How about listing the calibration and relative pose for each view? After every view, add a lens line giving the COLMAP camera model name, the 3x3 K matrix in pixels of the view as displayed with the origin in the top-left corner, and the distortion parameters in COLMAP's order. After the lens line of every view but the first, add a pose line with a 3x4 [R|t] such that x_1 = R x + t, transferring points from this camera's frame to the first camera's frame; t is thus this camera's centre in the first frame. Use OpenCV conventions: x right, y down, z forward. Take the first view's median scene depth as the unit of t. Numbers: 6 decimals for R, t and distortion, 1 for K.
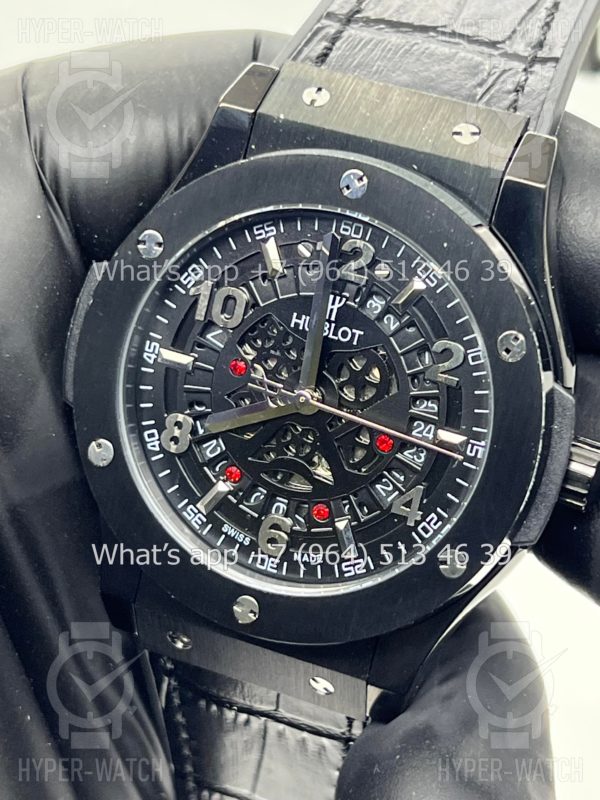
lens RADIAL K [[1902.0, 0, 298.2], [0, 1902.0, 403.7], [0, 0, 1]] dist [0.159973, 0.000000]
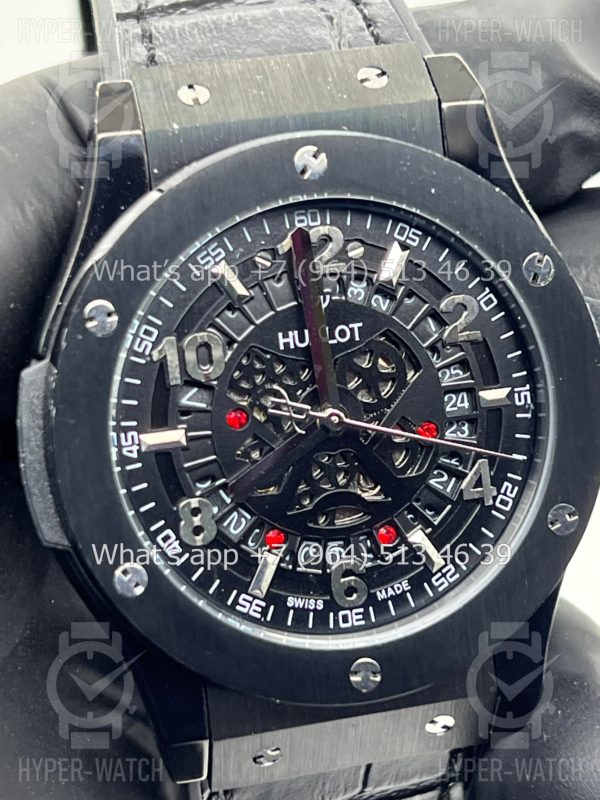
lens RADIAL K [[1902.0, 0, 291.7], [0, 1902.0, 398.2], [0, 0, 1]] dist [0.159973, 0.000000]
pose [[0.812014, -0.362300, 0.457571, -0.397607], [0.388170, 0.920712, 0.040156, -0.052478], [-0.435840, 0.145008, 0.888266, 0.236684]]
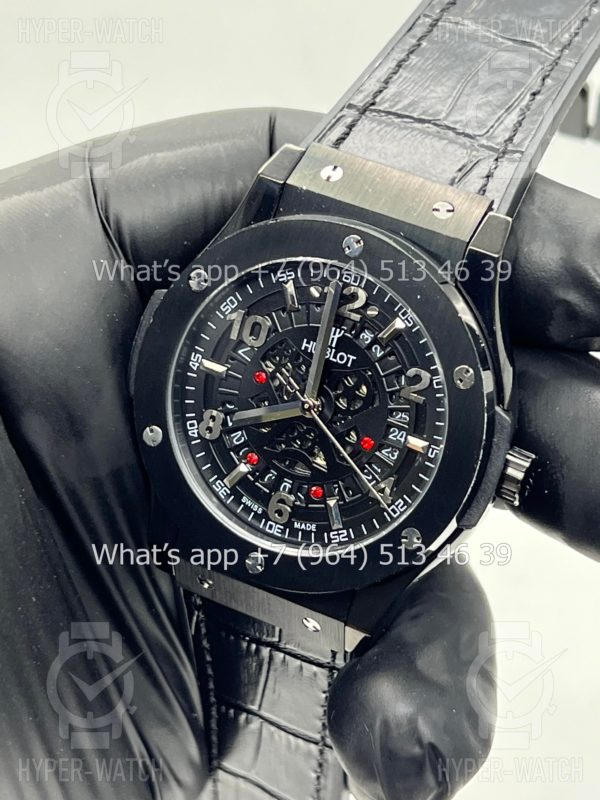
lens RADIAL K [[1902.0, 0, 300.0], [0, 1902.0, 397.5], [0, 0, 1]] dist [0.159973, 0.000000]
pose [[0.996668, 0.059783, -0.055483, 0.068799], [-0.058344, 0.997926, 0.027209, -0.042605], [0.056995, -0.023882, 0.998089, -0.299868]]
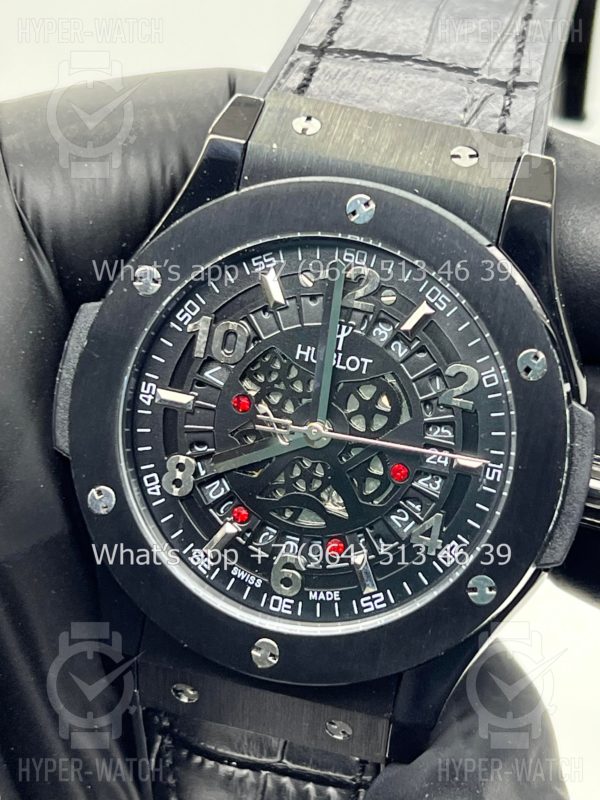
lens RADIAL K [[1902.0, 0, 296.3], [0, 1902.0, 396.3], [0, 0, 1]] dist [0.159973, 0.000000]
pose [[0.989870, -0.047452, 0.133815, -0.134106], [0.054548, 0.997265, -0.049874, 0.027162], [-0.131082, 0.056668, 0.989751, 0.034885]]
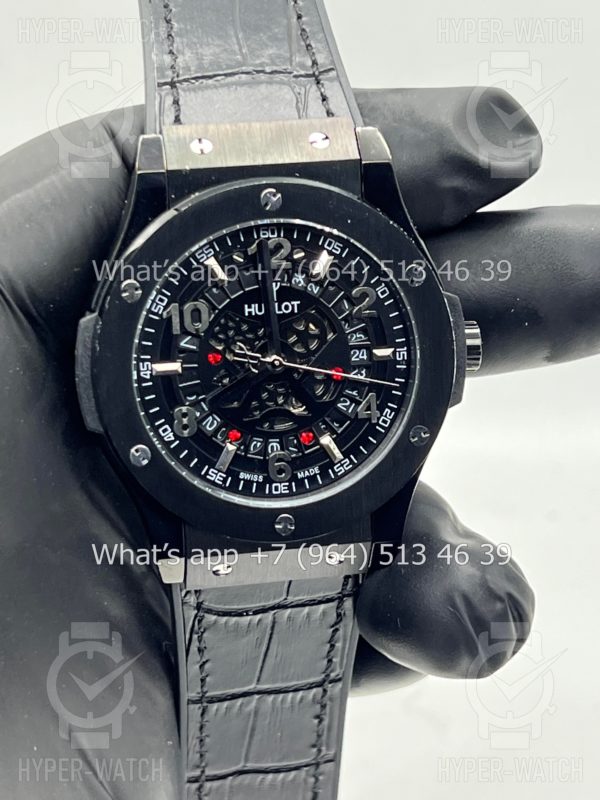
lens RADIAL K [[1902.0, 0, 301.1], [0, 1902.0, 400.0], [0, 0, 1]] dist [0.159973, 0.000000]
pose [[0.850578, -0.342086, 0.399368, -0.522331], [0.324664, 0.939067, 0.112901, -0.122362], [-0.413655, 0.033630, 0.909813, -0.231558]]
